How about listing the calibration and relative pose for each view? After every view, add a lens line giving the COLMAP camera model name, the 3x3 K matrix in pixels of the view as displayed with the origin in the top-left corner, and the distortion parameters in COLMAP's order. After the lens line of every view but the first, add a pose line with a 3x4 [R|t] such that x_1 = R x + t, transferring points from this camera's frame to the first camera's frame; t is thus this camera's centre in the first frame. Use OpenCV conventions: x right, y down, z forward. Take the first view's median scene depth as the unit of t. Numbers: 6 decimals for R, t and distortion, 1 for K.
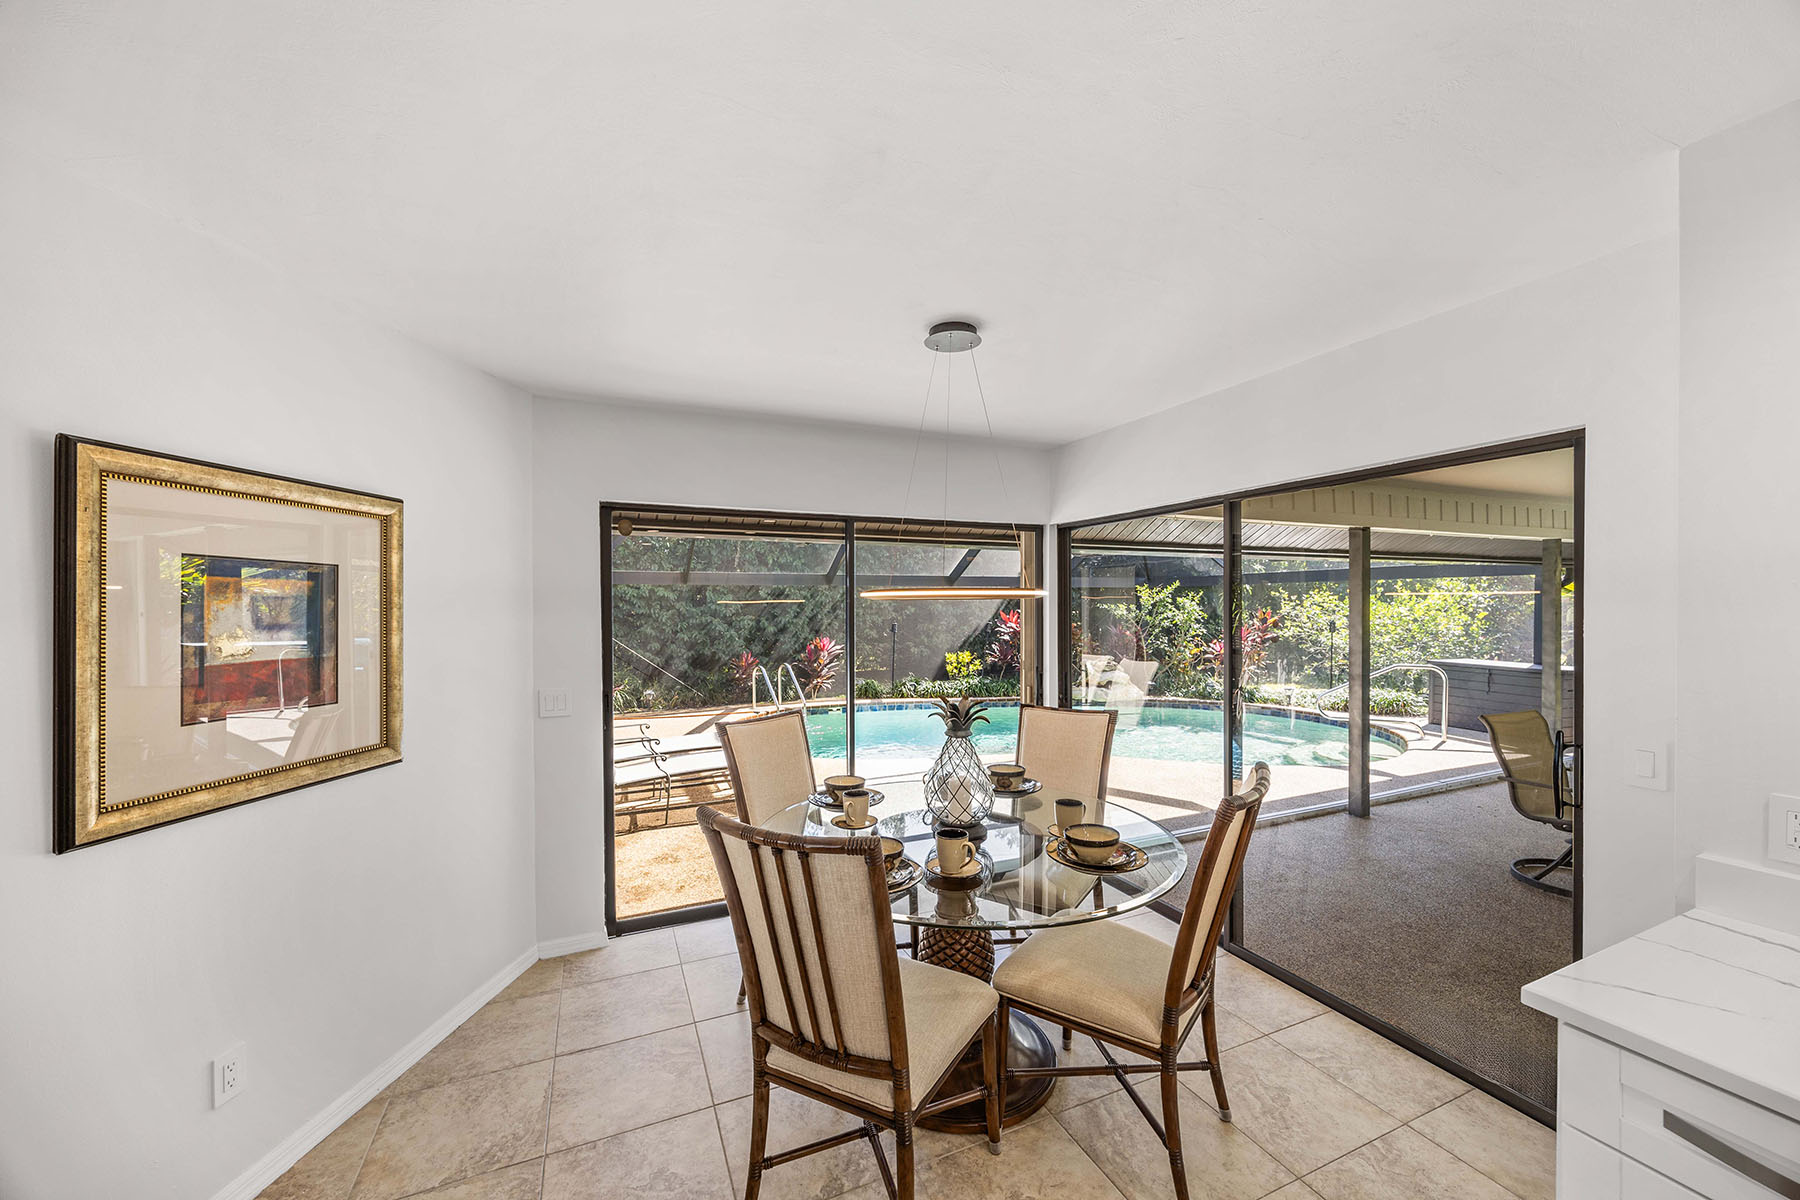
lens RADIAL K [[683.8, 0, 902.0], [0, 683.8, 601.1], [0, 0, 1]] dist [-0.003467, 0.000118]
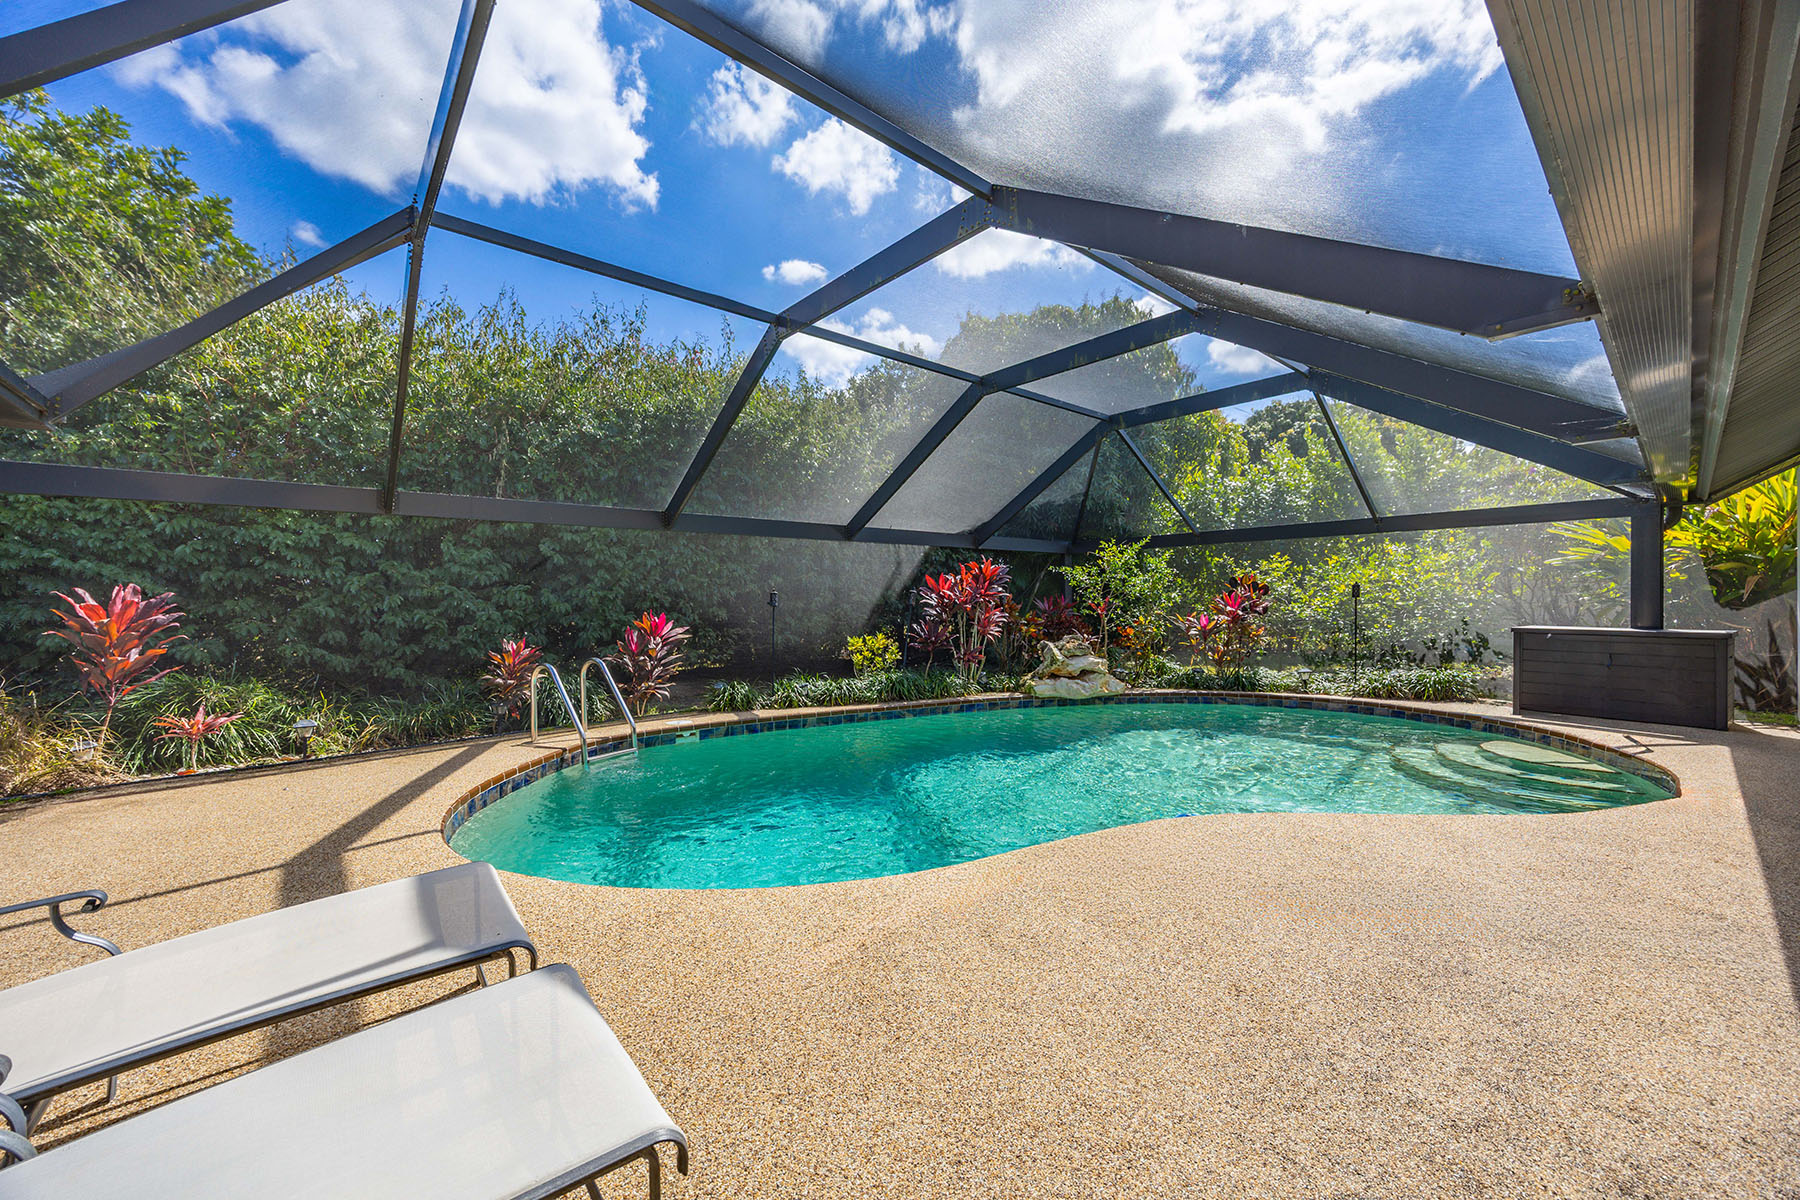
lens RADIAL K [[683.8, 0, 910.5], [0, 683.8, 590.9], [0, 0, 1]] dist [-0.003467, 0.000118]
pose [[0.954621, -0.001632, 0.297818, -0.080103], [0.004917, 0.999935, -0.010283, 0.038457], [-0.297782, 0.011281, 0.954567, 0.339310]]
